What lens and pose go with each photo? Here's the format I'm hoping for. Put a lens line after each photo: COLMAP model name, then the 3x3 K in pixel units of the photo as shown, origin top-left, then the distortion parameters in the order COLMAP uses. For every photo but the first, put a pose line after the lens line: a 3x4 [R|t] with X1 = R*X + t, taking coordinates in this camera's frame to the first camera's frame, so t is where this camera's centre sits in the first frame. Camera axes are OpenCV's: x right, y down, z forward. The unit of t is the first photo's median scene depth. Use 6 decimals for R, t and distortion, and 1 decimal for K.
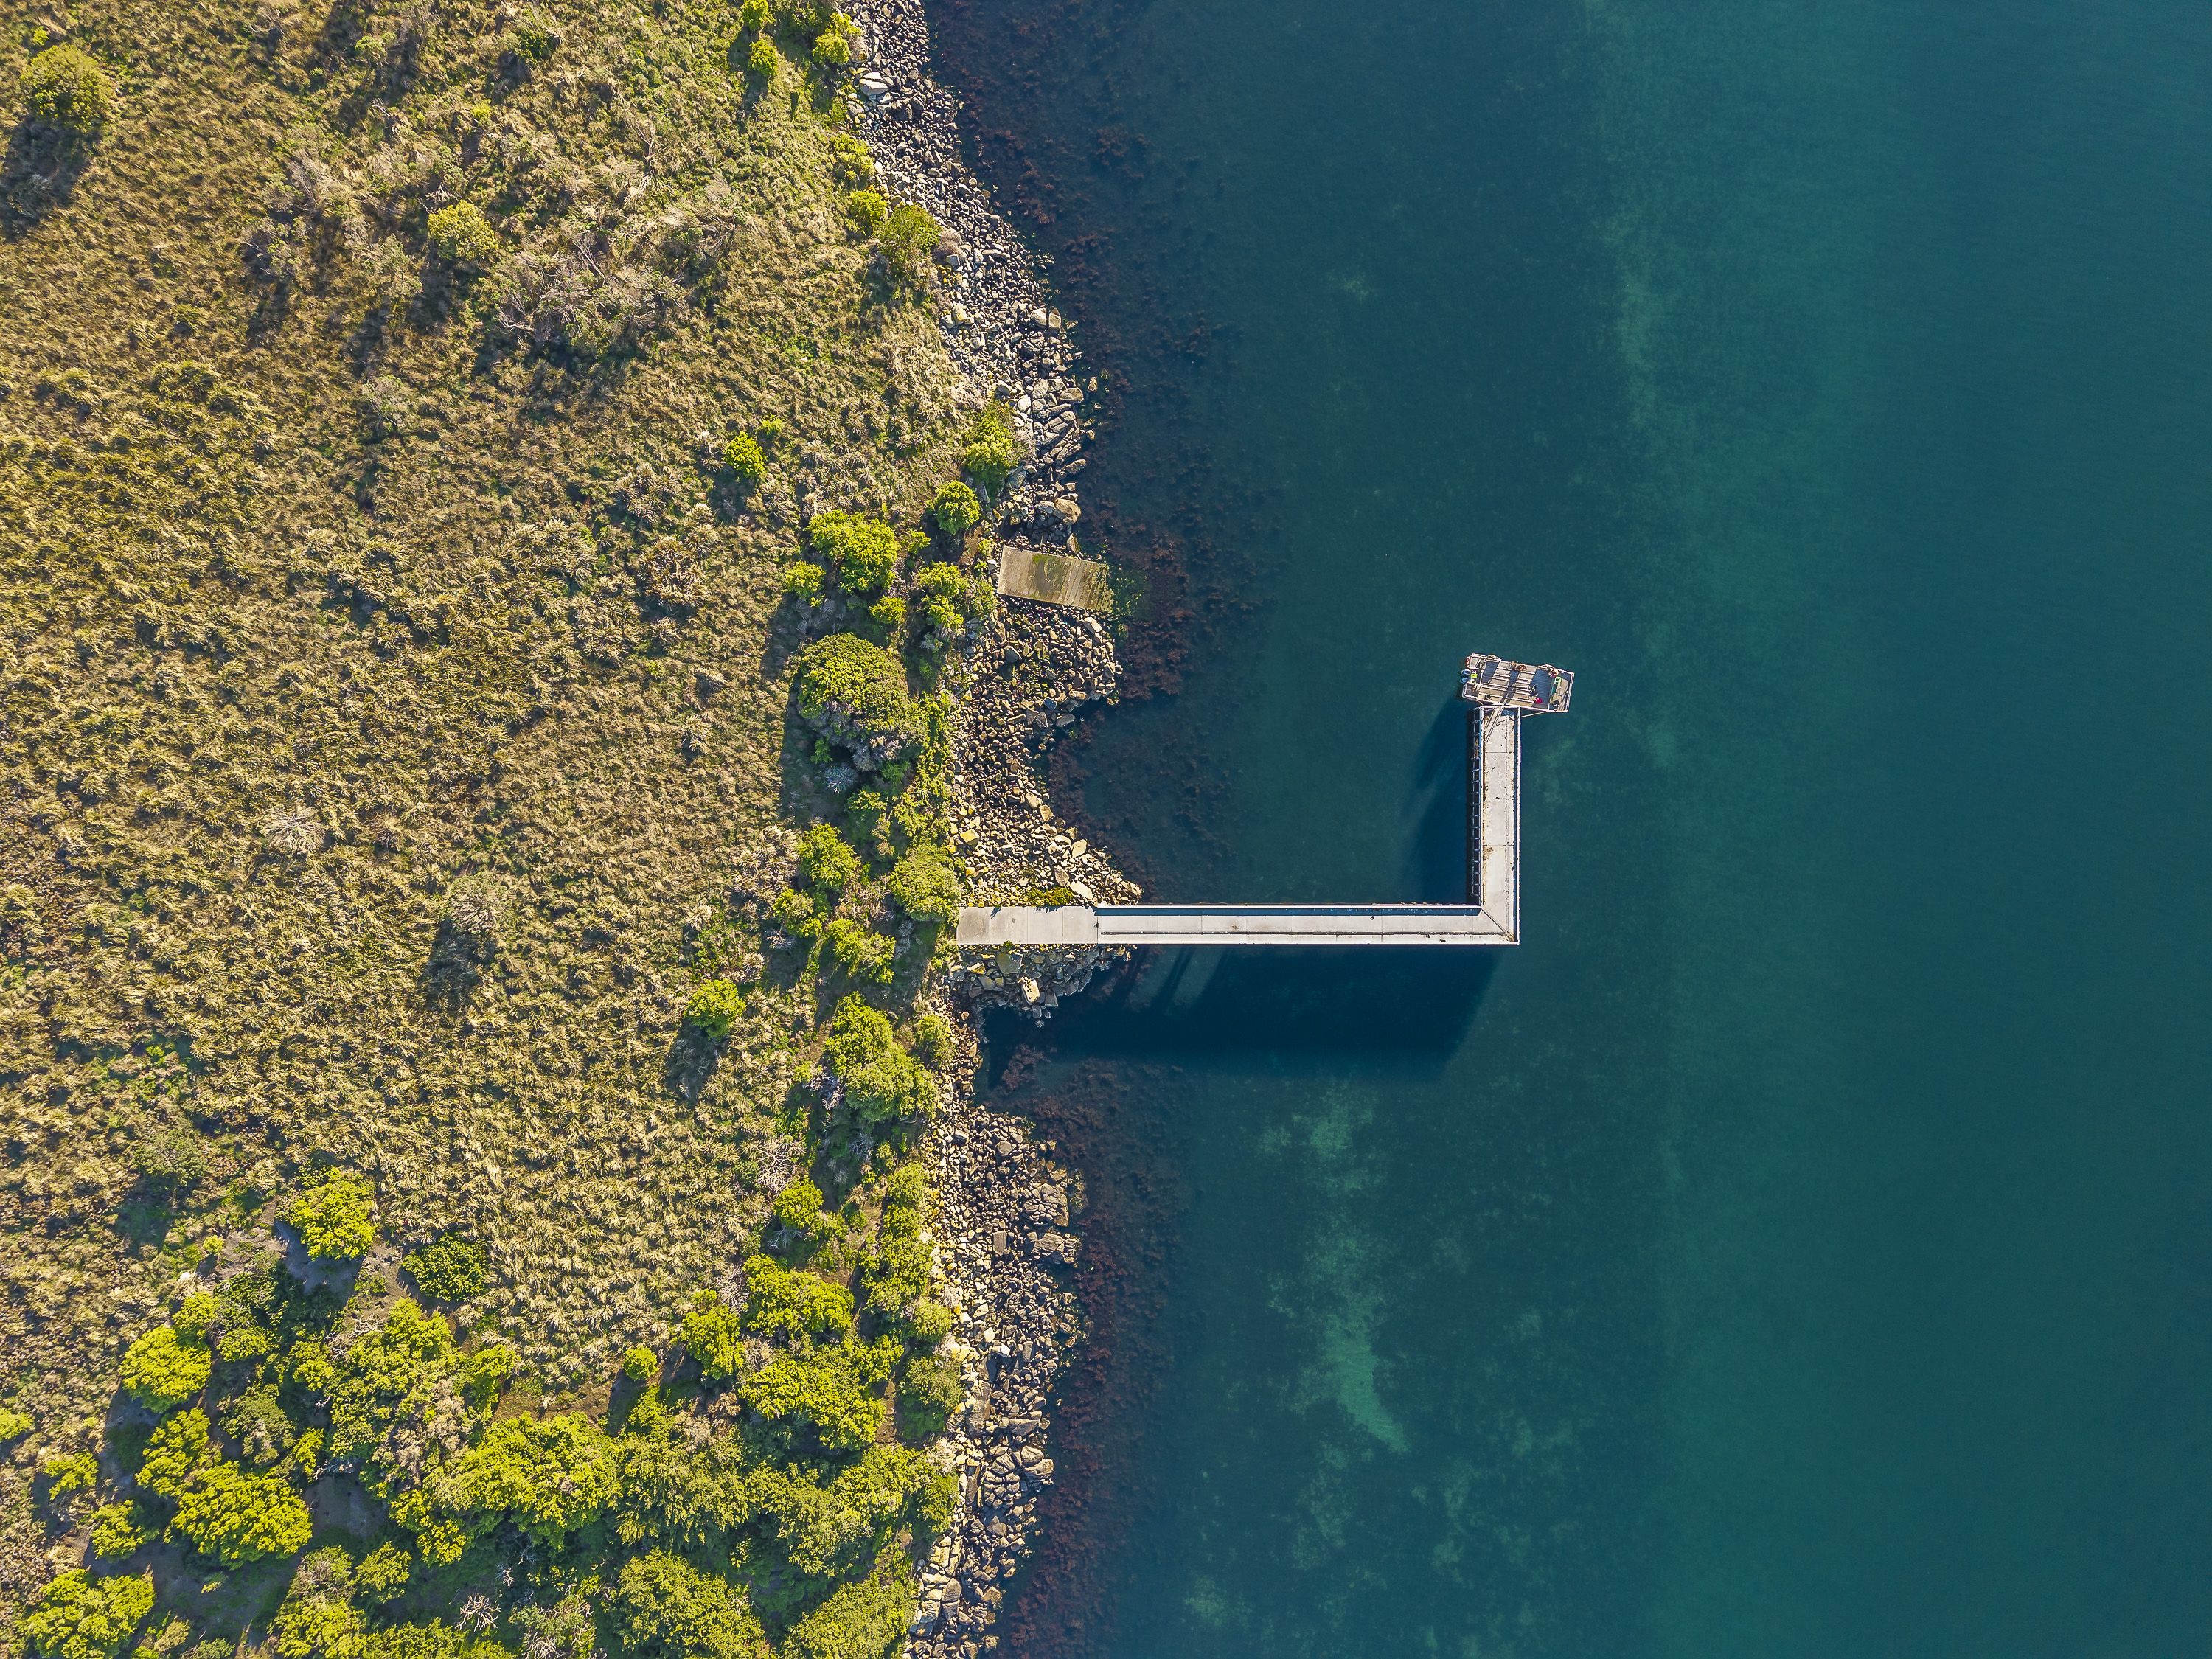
lens RADIAL K [[1467.4, 0, 1106.0], [0, 1467.4, 829.5], [0, 0, 1]] dist [0.052893, -0.036088]
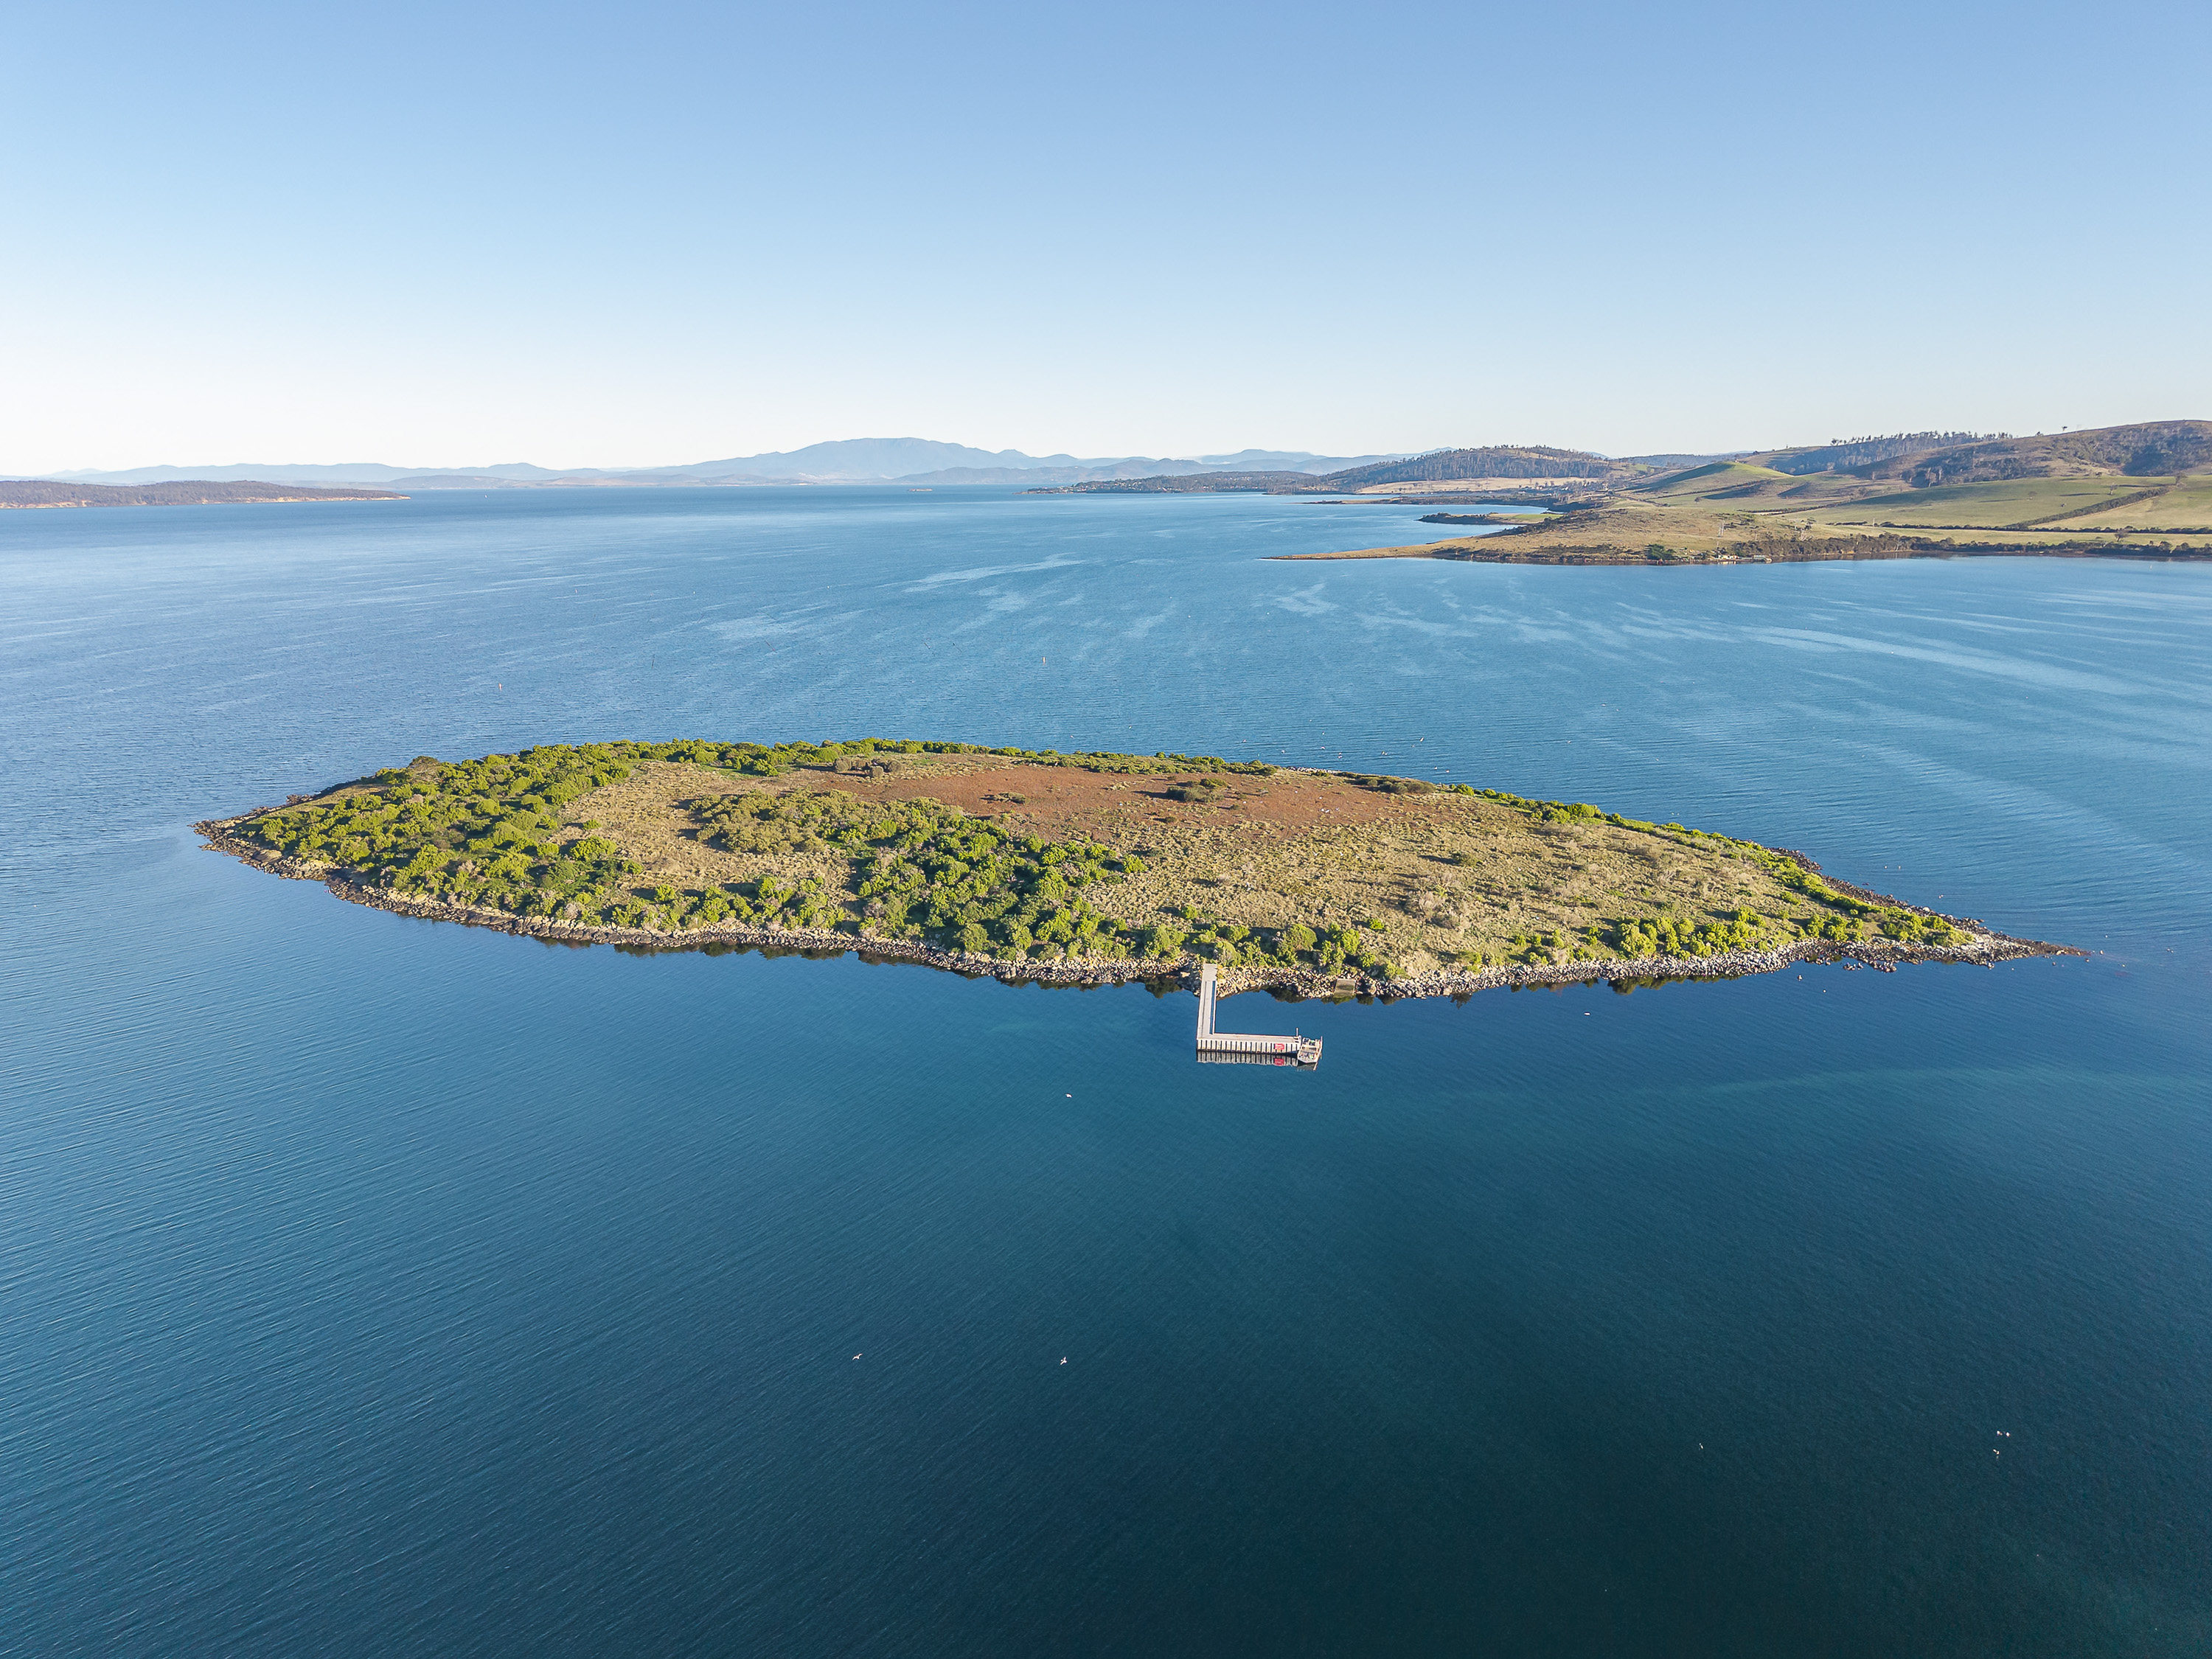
lens RADIAL K [[1467.4, 0, 1106.0], [0, 1467.4, 829.5], [0, 0, 1]] dist [0.052893, -0.036088]
pose [[-0.100987, 0.214205, -0.971554, 2.557412], [-0.994824, -0.032826, 0.096168, 0.006709], [-0.011292, 0.976237, 0.216411, 0.176485]]
